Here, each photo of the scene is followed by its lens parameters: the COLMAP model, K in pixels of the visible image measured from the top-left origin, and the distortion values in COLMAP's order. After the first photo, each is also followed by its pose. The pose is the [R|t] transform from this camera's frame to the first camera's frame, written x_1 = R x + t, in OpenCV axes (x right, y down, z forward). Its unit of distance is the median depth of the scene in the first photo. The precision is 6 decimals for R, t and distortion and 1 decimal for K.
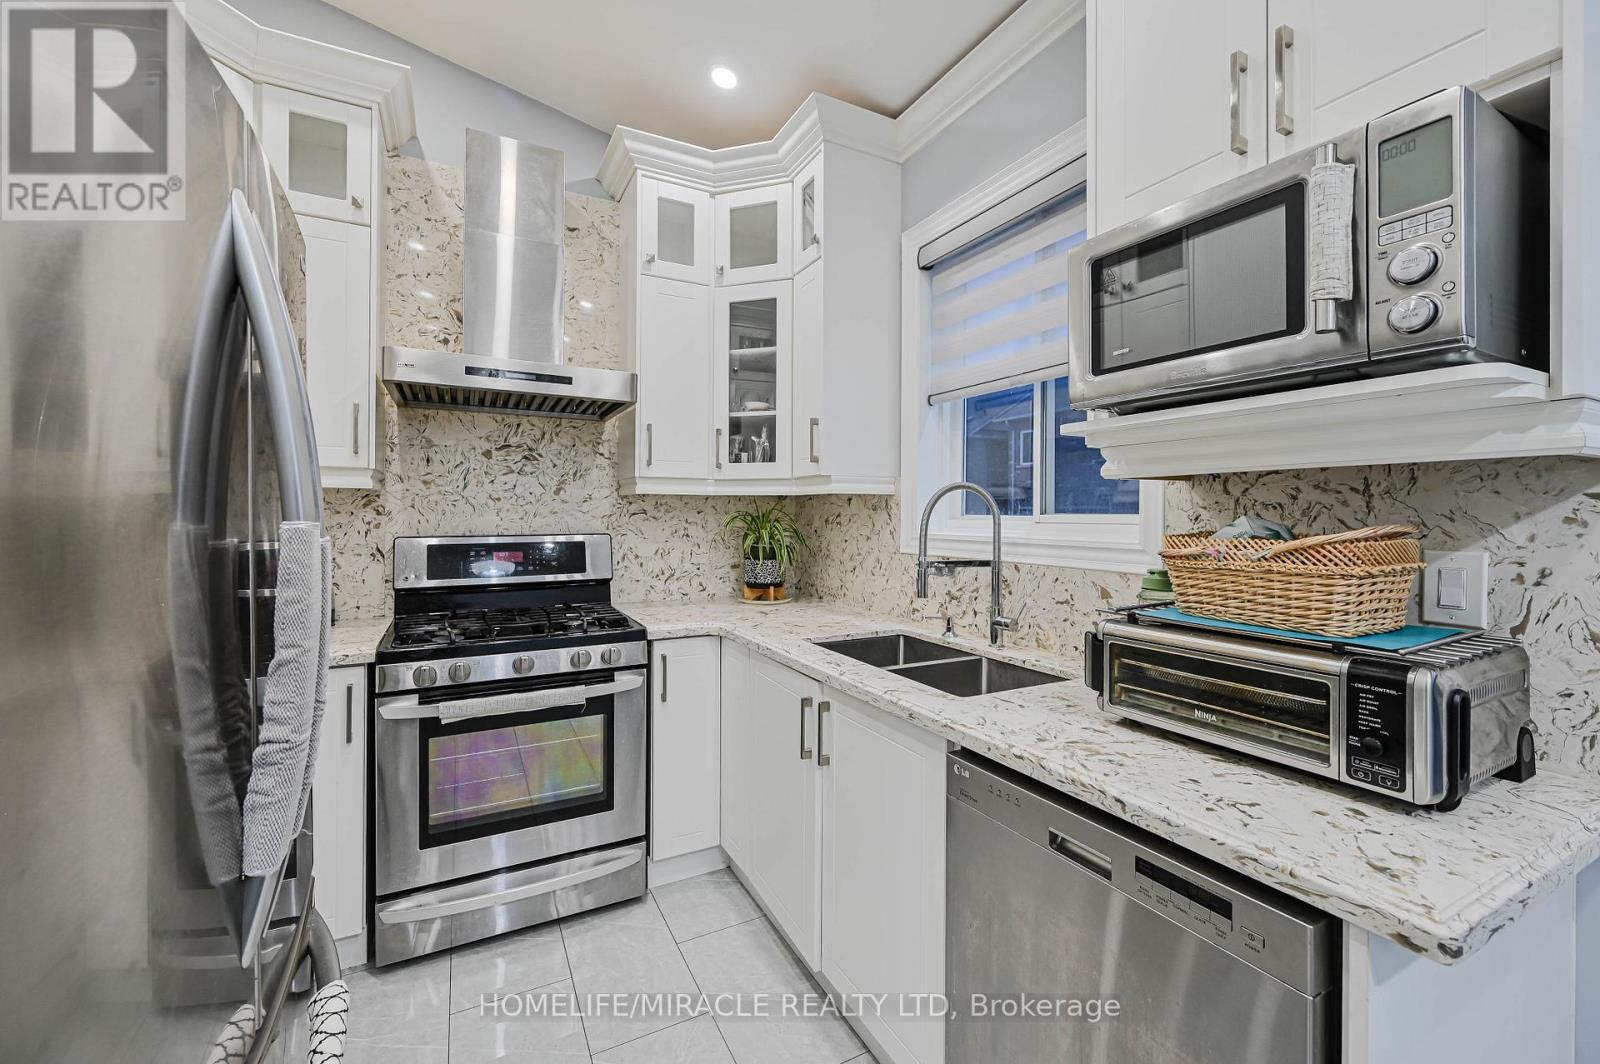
lens RADIAL K [[639.9, 0, 789.6], [0, 639.9, 513.0], [0, 0, 1]] dist [-0.004064, 0.001289]
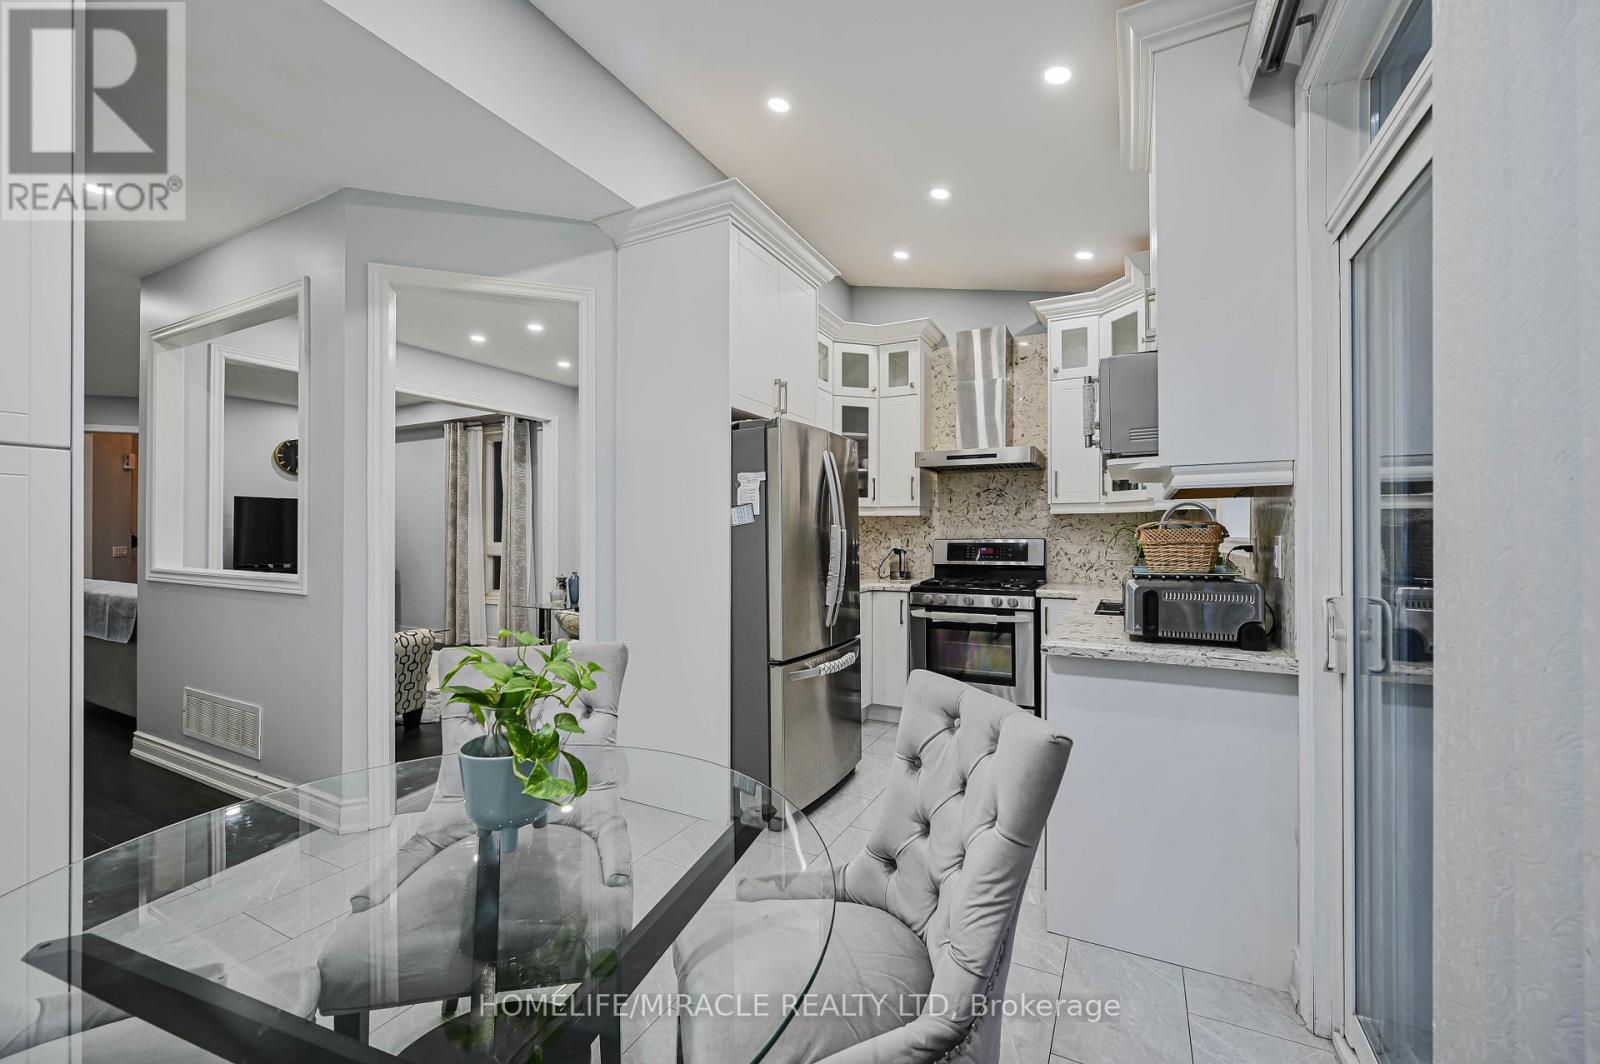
lens RADIAL K [[618.0, 0, 814.7], [0, 618.0, 528.9], [0, 0, 1]] dist [-0.005785, 0.000003]
pose [[0.589526, -0.009923, -0.807688, 0.731705], [0.003751, 0.999947, -0.009547, 0.022866], [0.807741, 0.002599, 0.589532, -0.456504]]
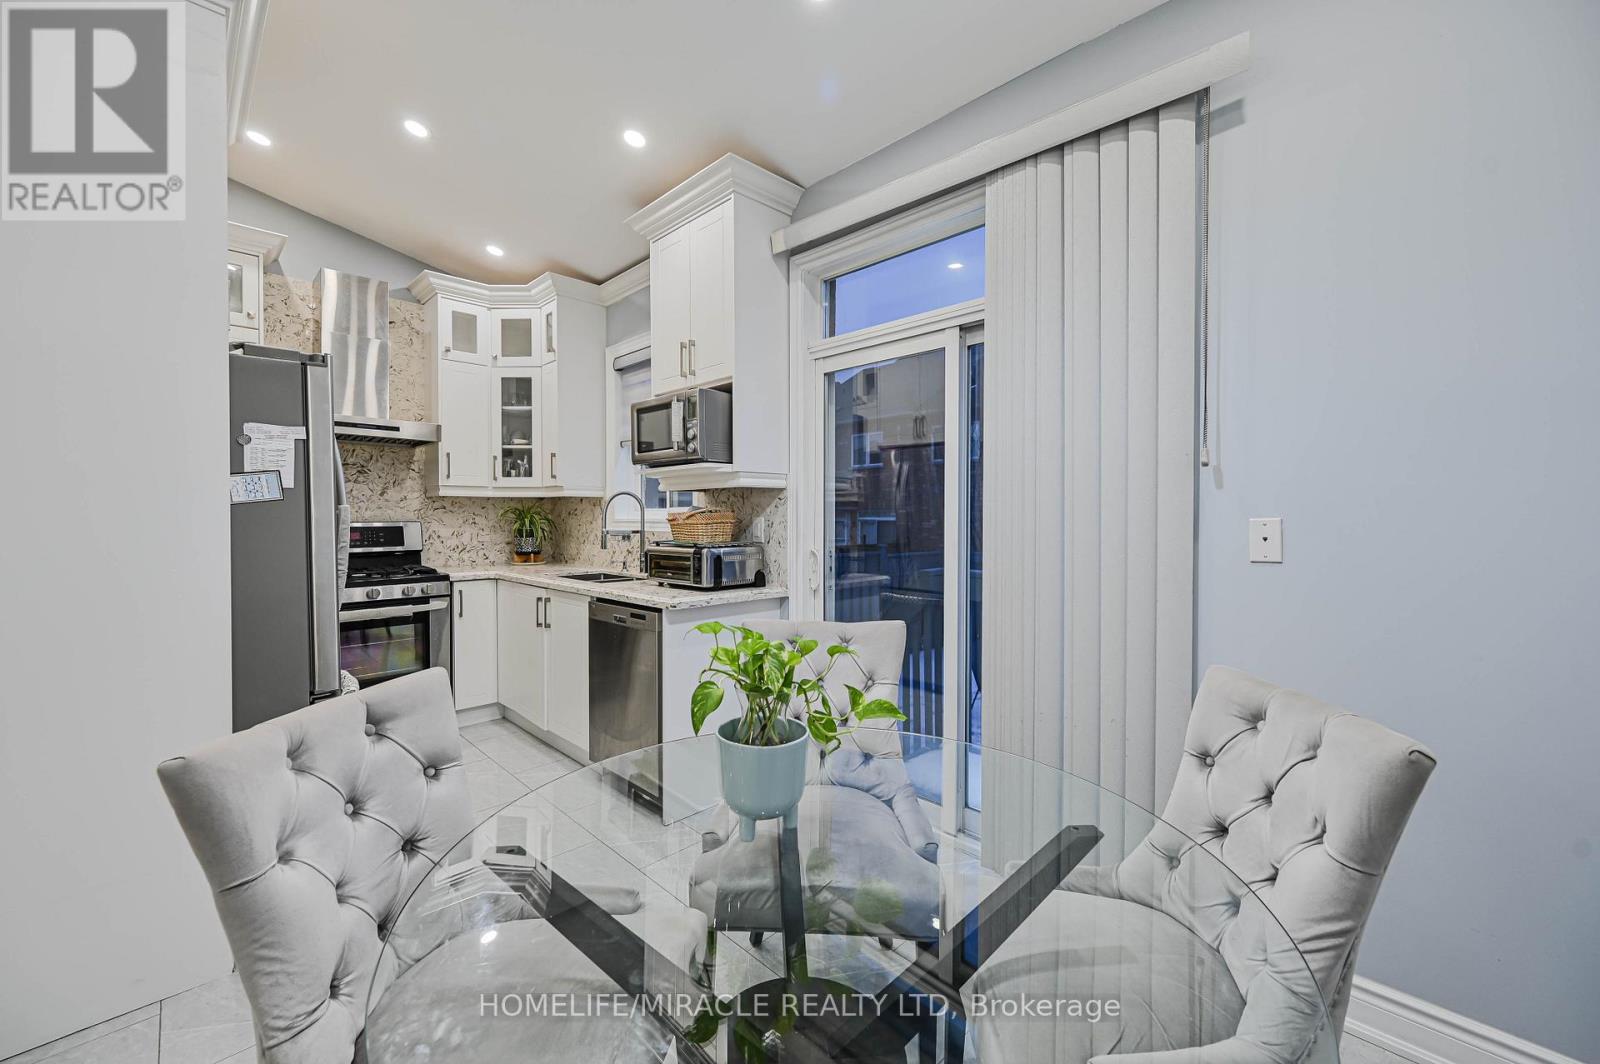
lens RADIAL K [[618.0, 0, 768.1], [0, 618.0, 525.8], [0, 0, 1]] dist [-0.005785, 0.000003]
pose [[0.959891, -0.008568, 0.280242, 0.125212], [0.003321, 0.999810, 0.019192, 0.019418], [-0.280353, -0.017491, 0.959738, -0.766755]]
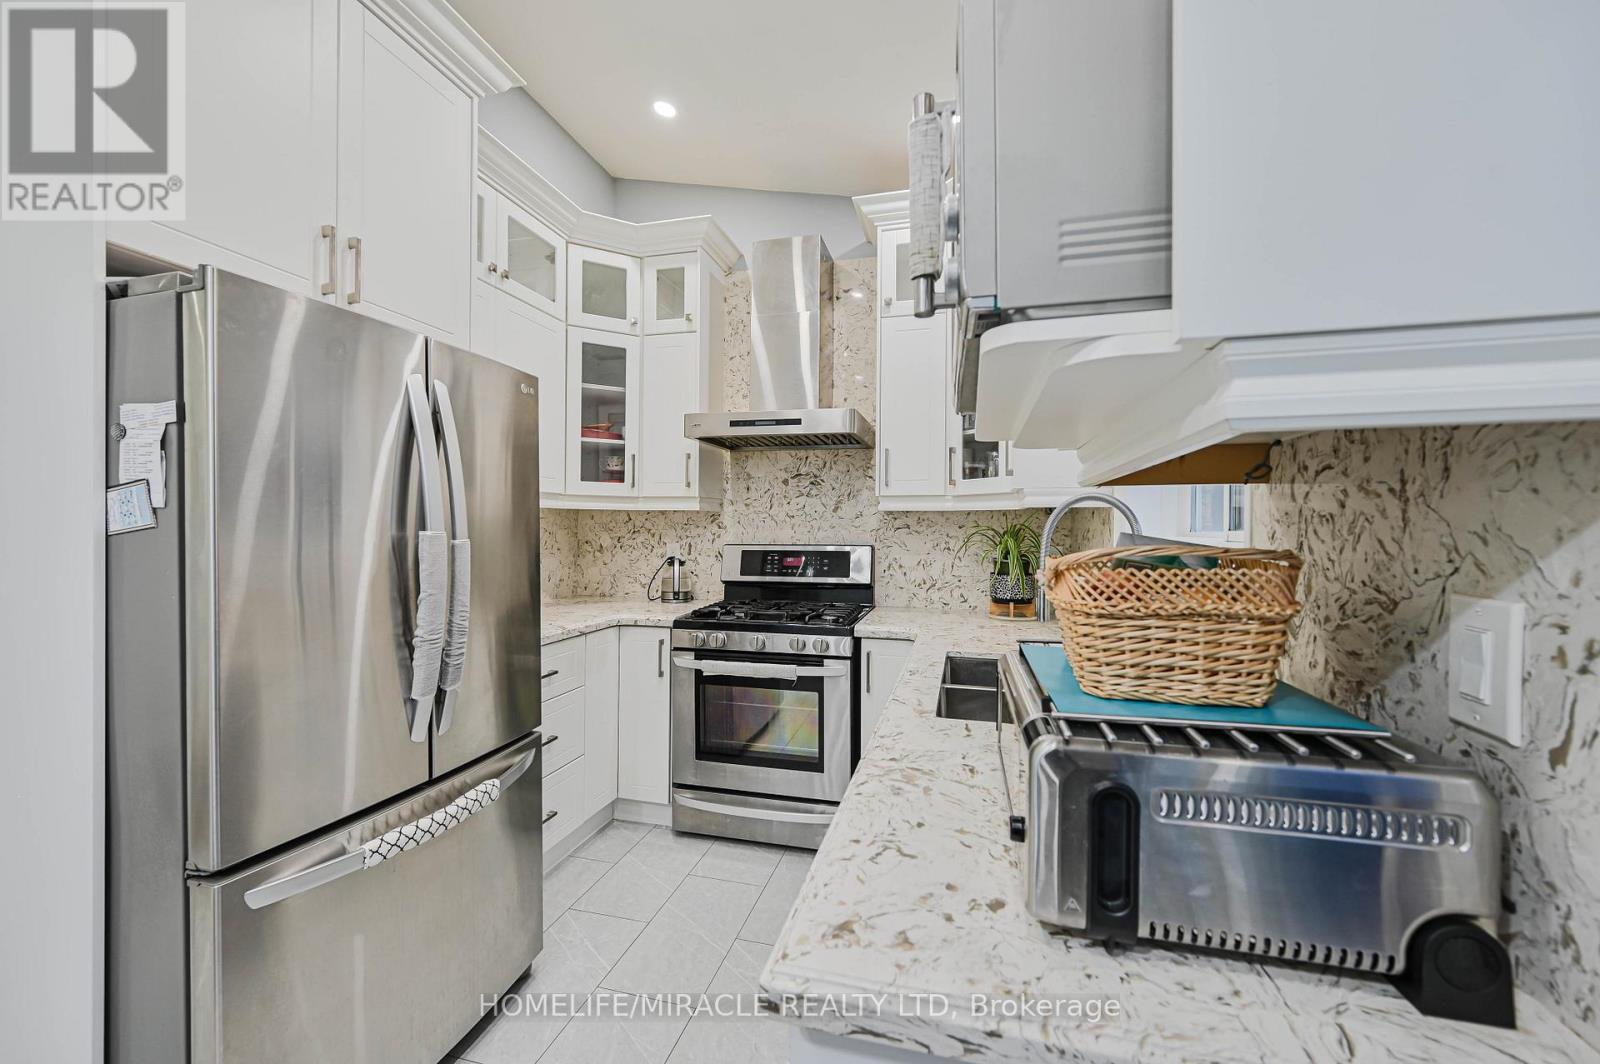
lens RADIAL K [[618.0, 0, 805.1], [0, 618.0, 530.6], [0, 0, 1]] dist [-0.005785, 0.000003]
pose [[0.747651, 0.005020, -0.664073, 0.420418], [-0.001759, 0.999983, 0.005579, -0.000419], [0.664090, -0.003003, 0.747647, 0.093073]]
